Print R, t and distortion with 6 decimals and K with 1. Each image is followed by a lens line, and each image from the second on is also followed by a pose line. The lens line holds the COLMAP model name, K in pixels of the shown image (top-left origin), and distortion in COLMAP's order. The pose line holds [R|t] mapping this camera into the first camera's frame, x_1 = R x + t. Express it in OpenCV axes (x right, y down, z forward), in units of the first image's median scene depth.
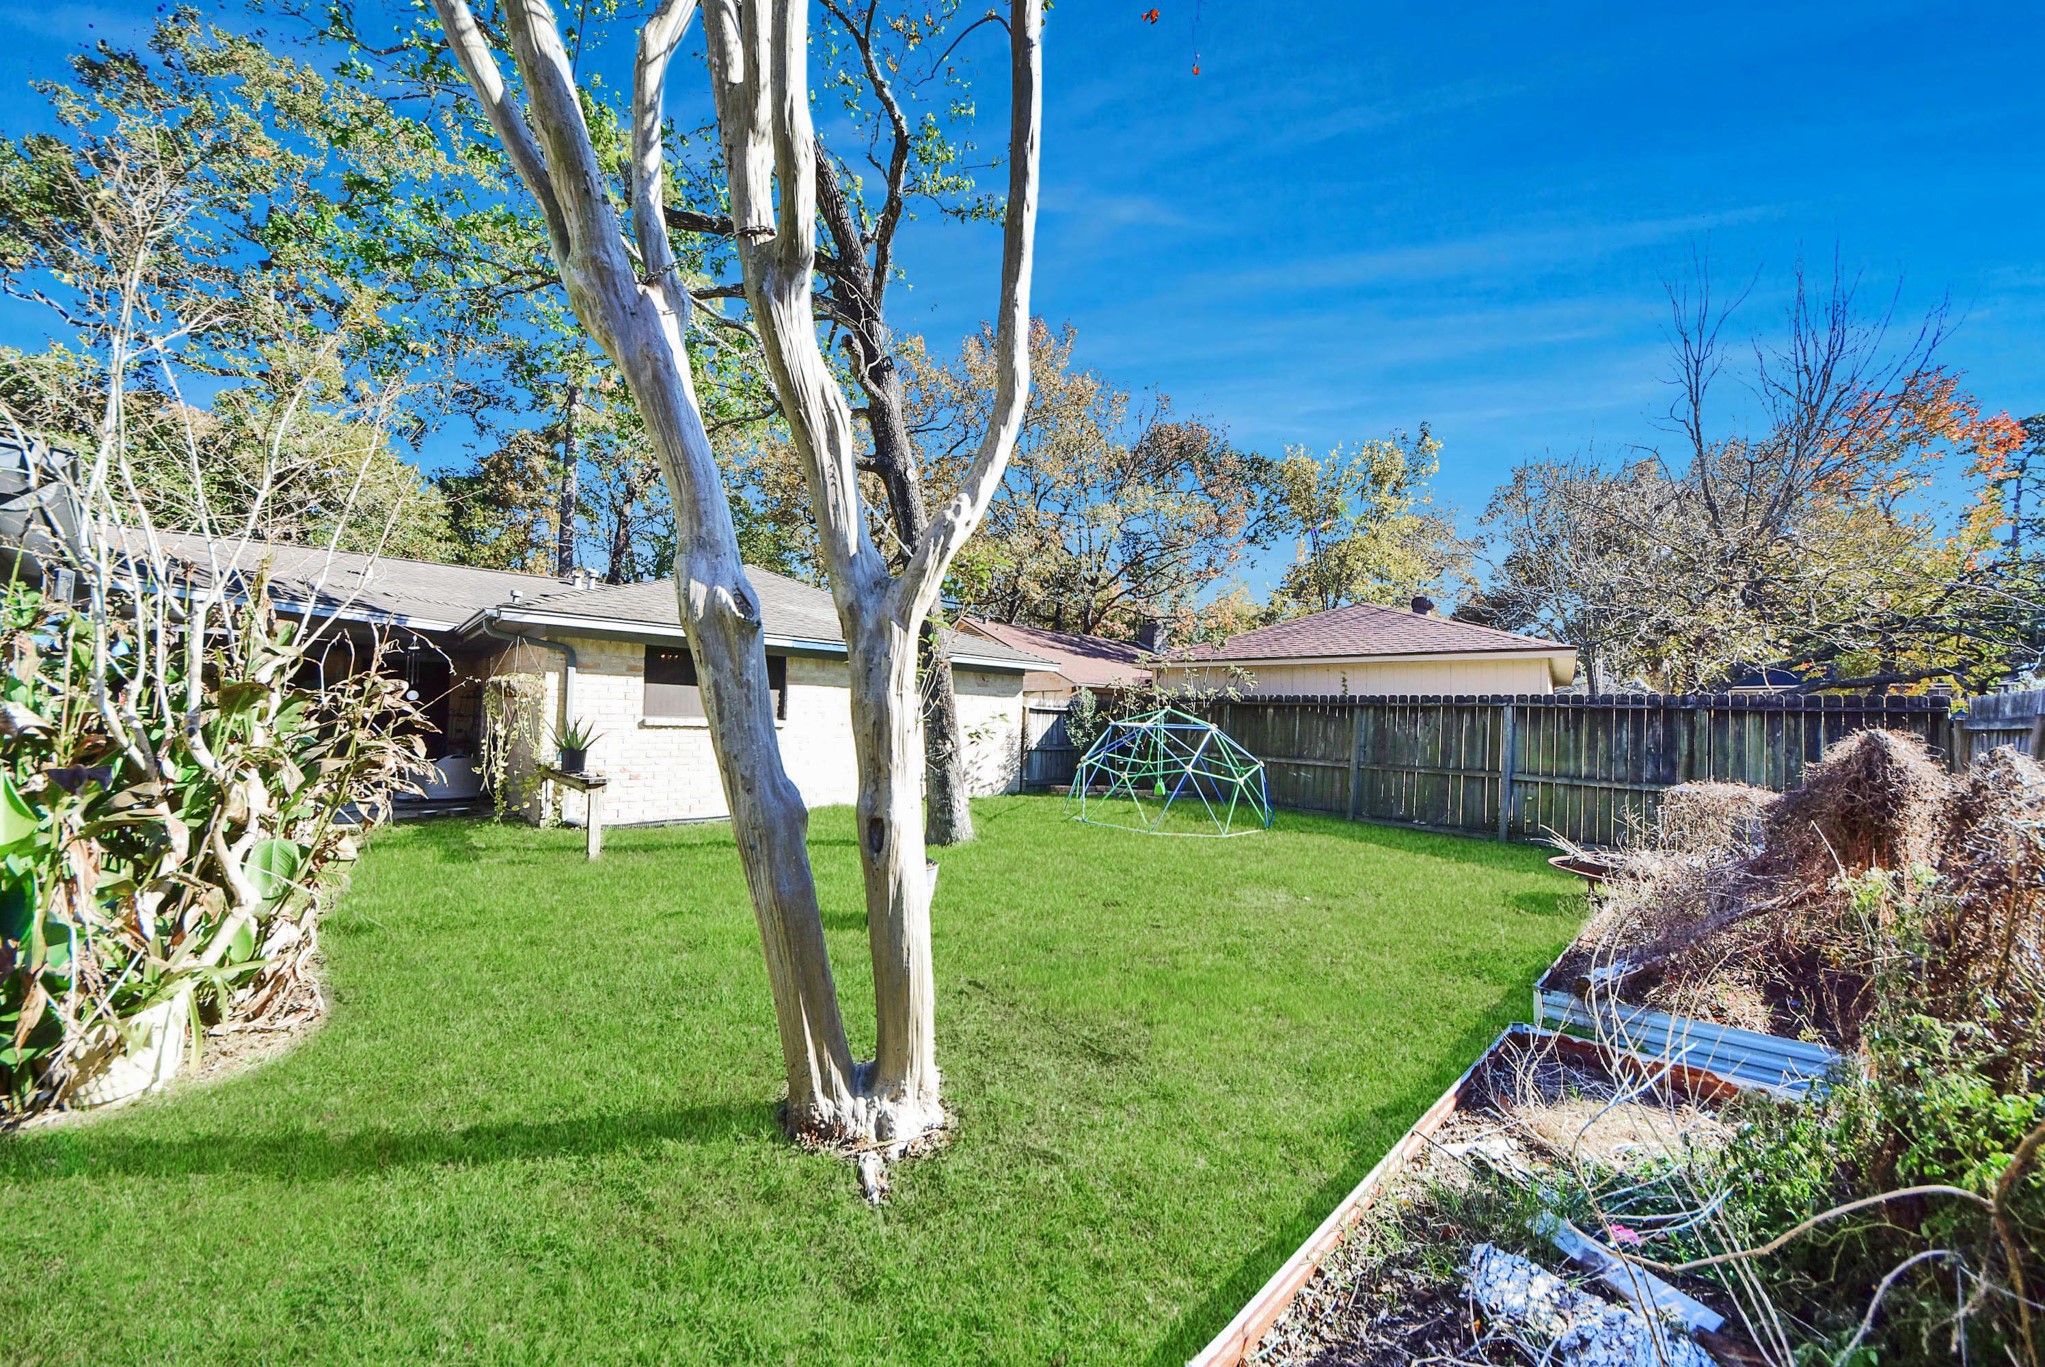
lens RADIAL K [[742.9, 0, 1021.6], [0, 742.9, 696.0], [0, 0, 1]] dist [-0.005302, -0.000788]
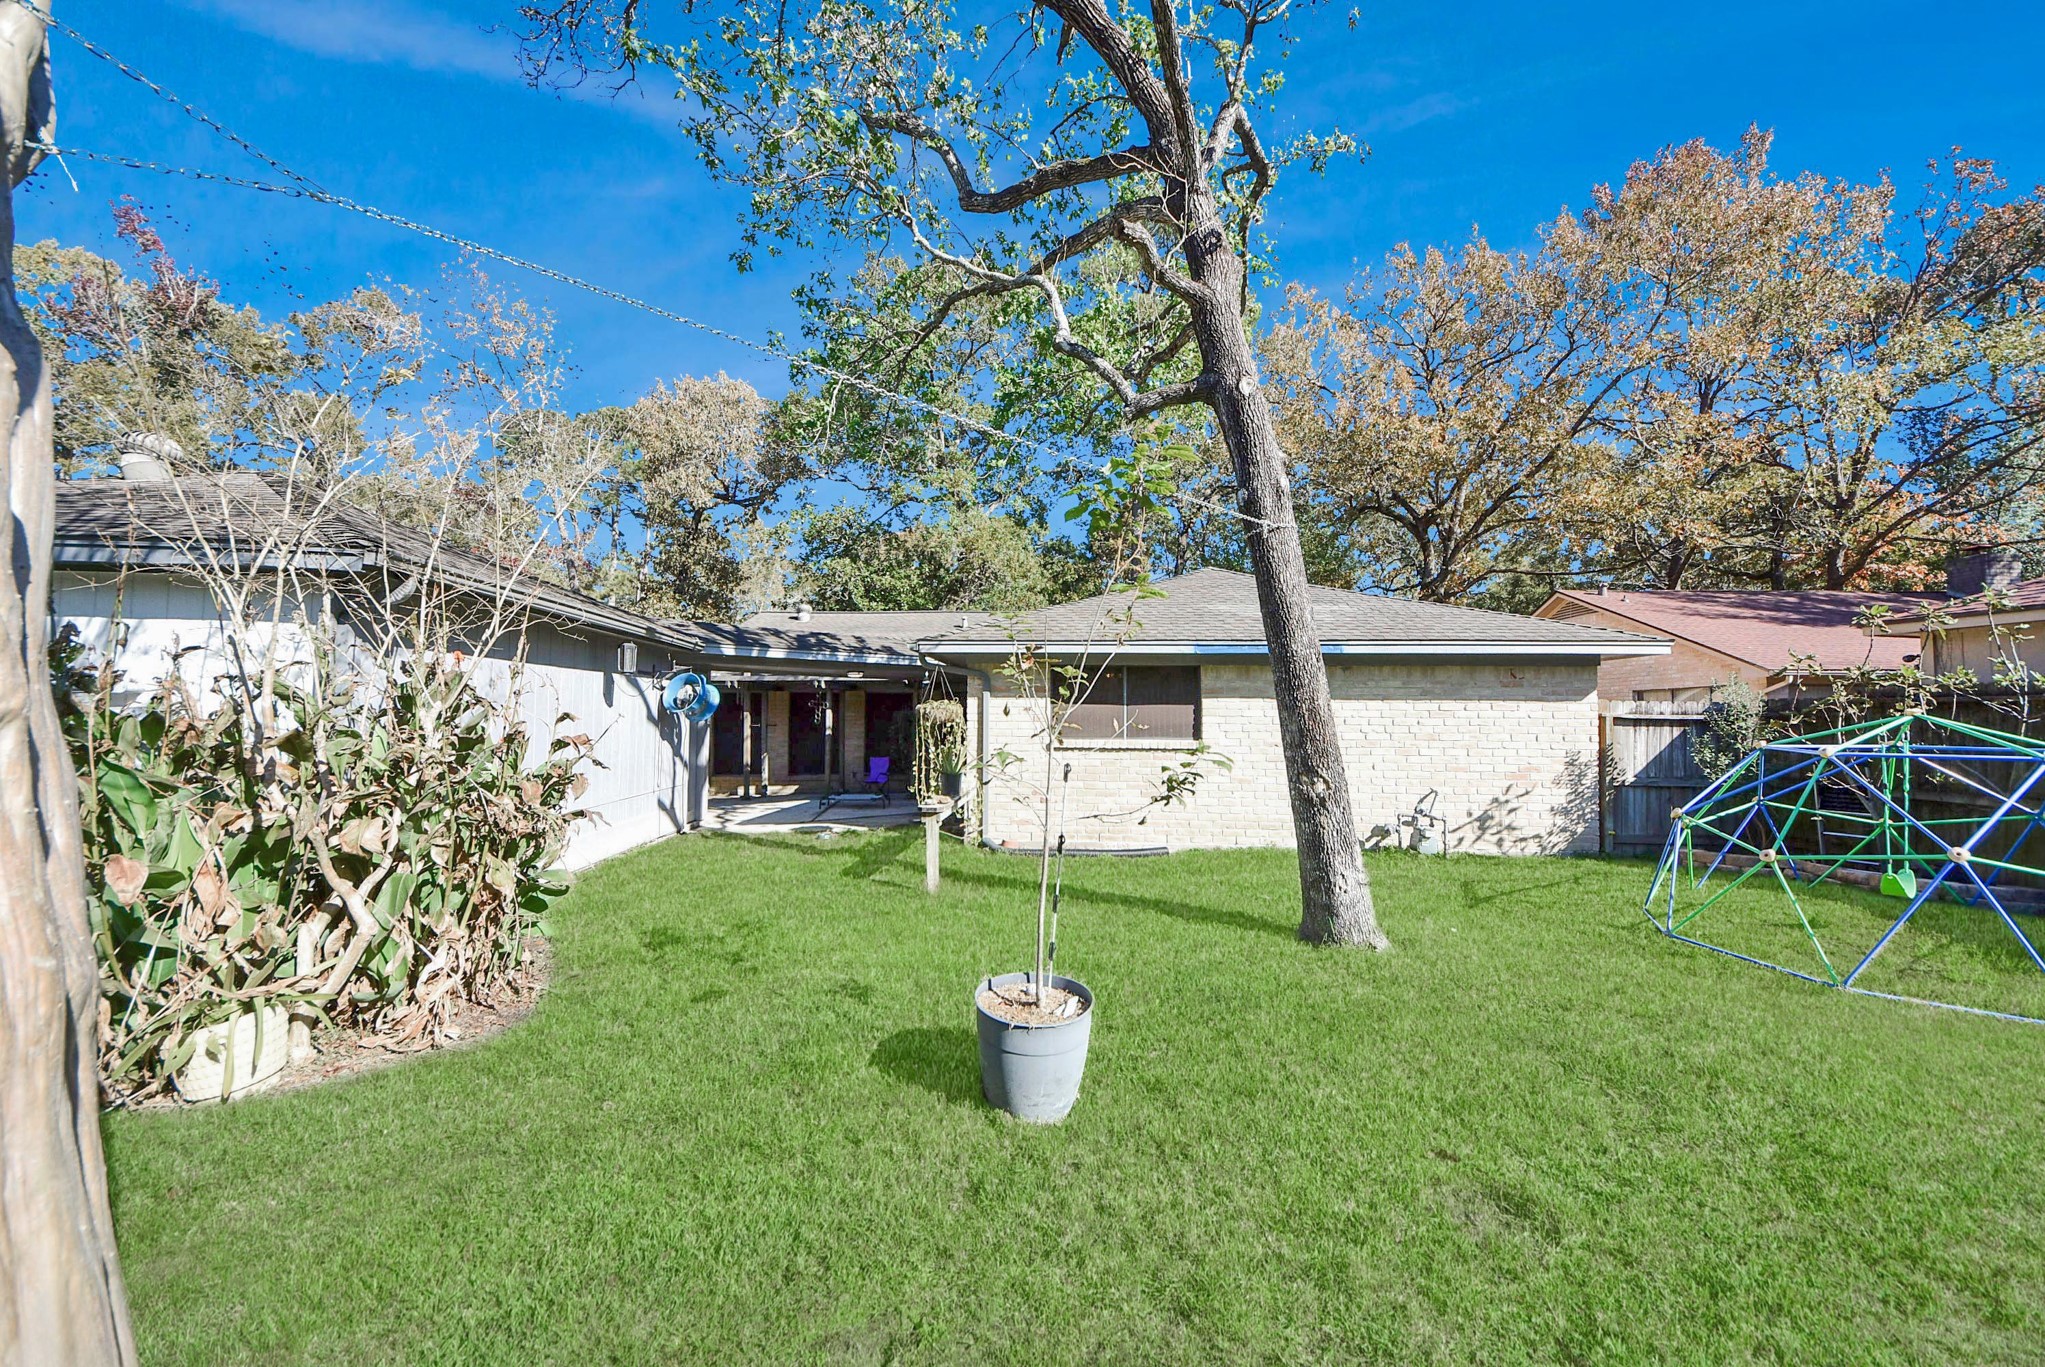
lens RADIAL K [[742.9, 0, 1033.1], [0, 742.9, 692.9], [0, 0, 1]] dist [-0.005302, -0.000788]
pose [[0.709435, -0.051600, -0.702879, 0.105318], [0.035878, 0.998667, -0.037102, 0.001352], [0.703857, 0.001104, 0.710341, 0.227339]]
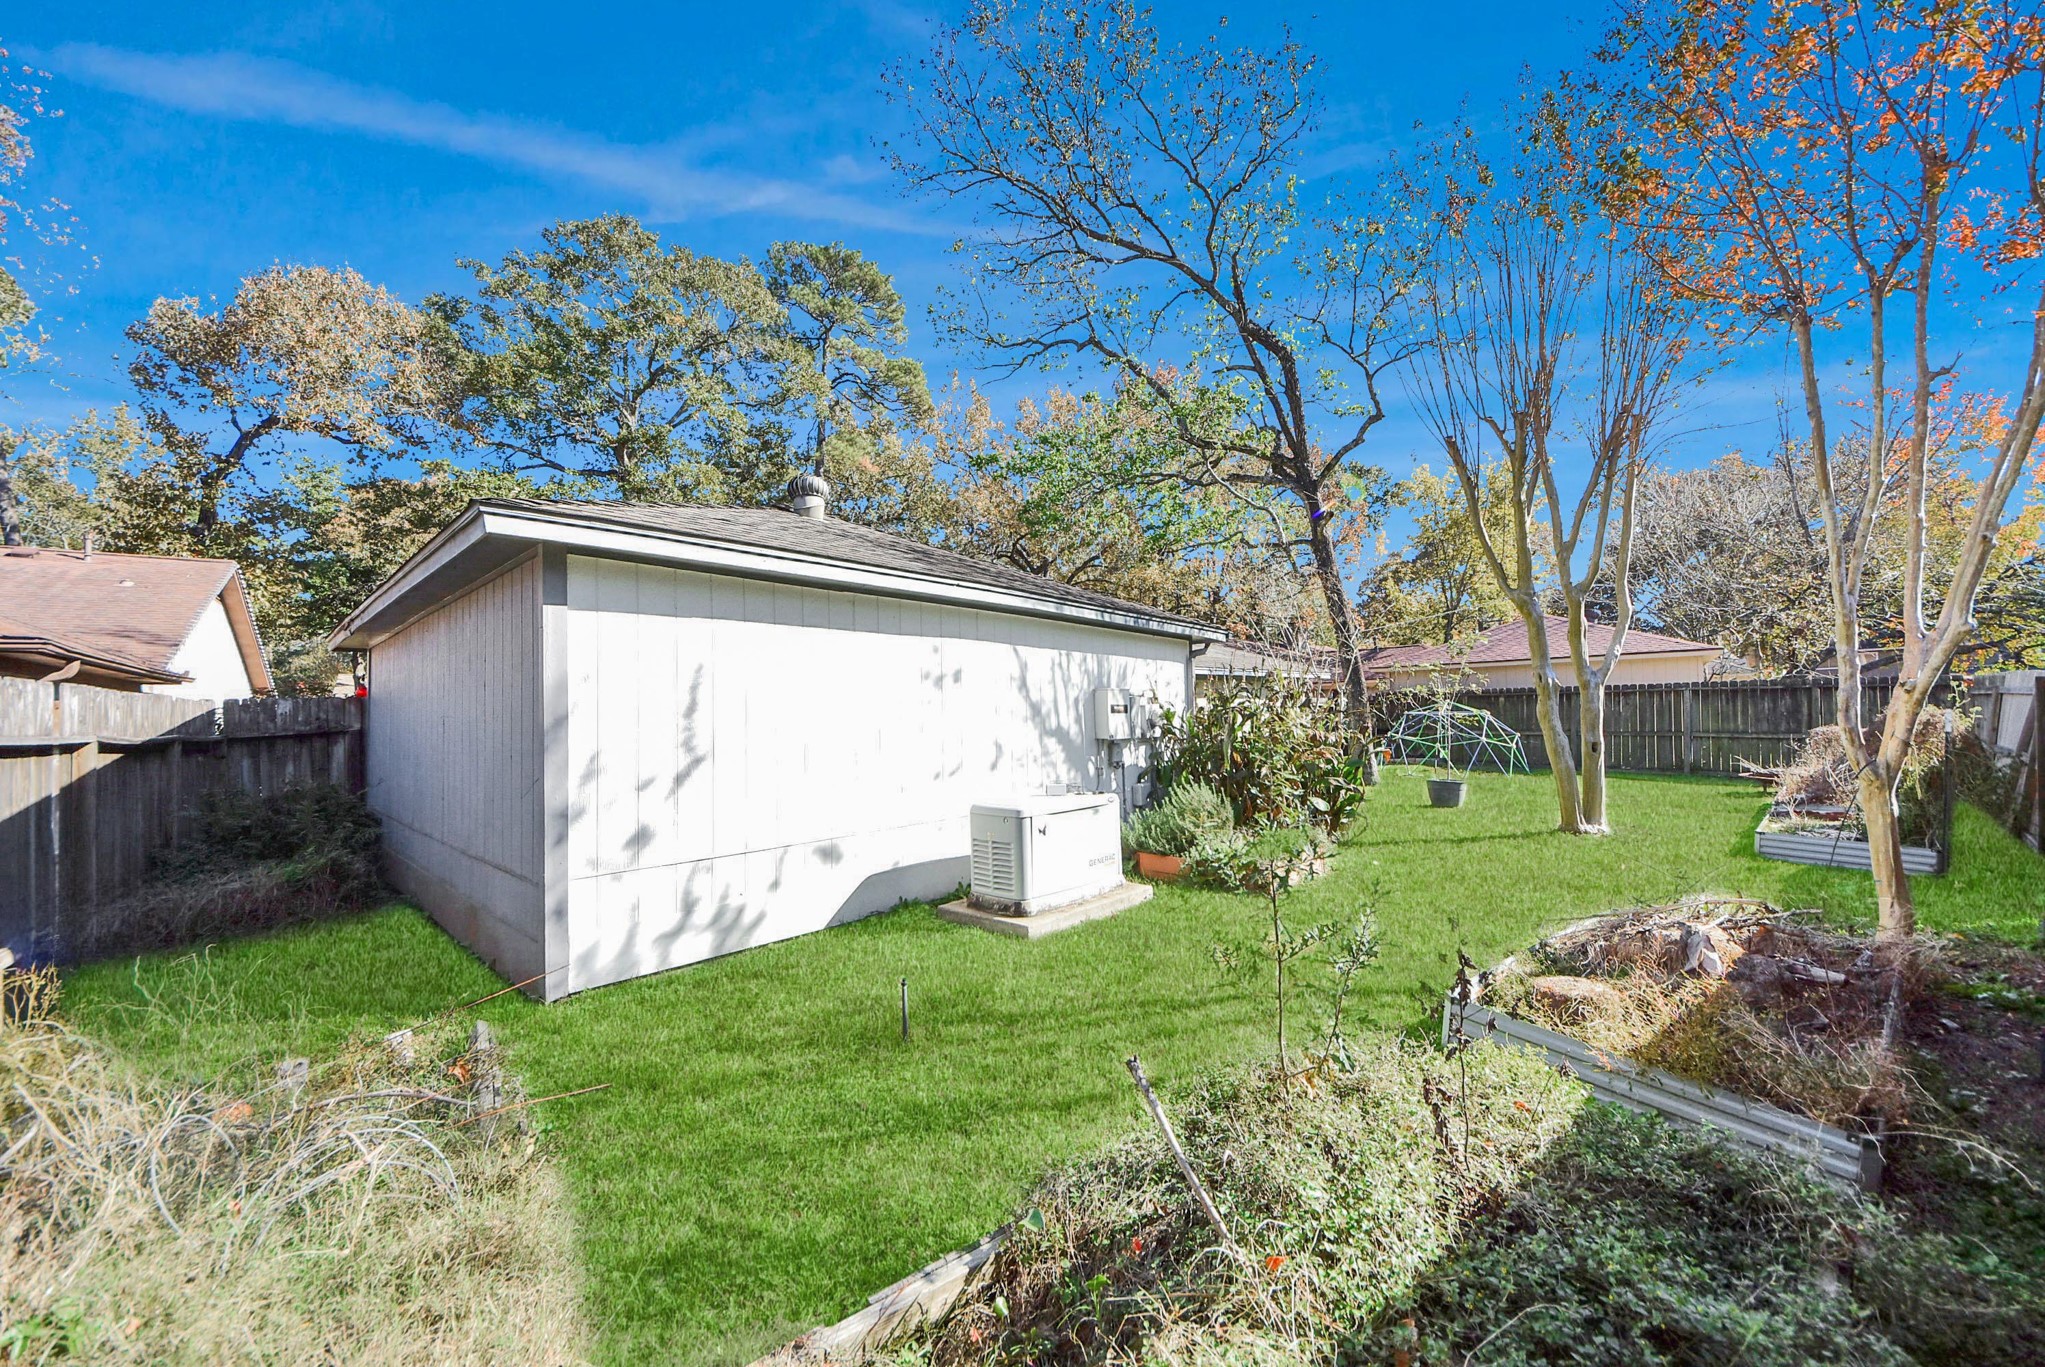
lens RADIAL K [[742.9, 0, 1027.6], [0, 742.9, 693.8], [0, 0, 1]] dist [-0.005302, -0.000788]
pose [[0.997452, -0.049480, -0.051391, -0.481795], [0.049499, 0.998774, -0.000898, -0.033273], [0.051373, -0.001648, 0.998678, -0.472698]]
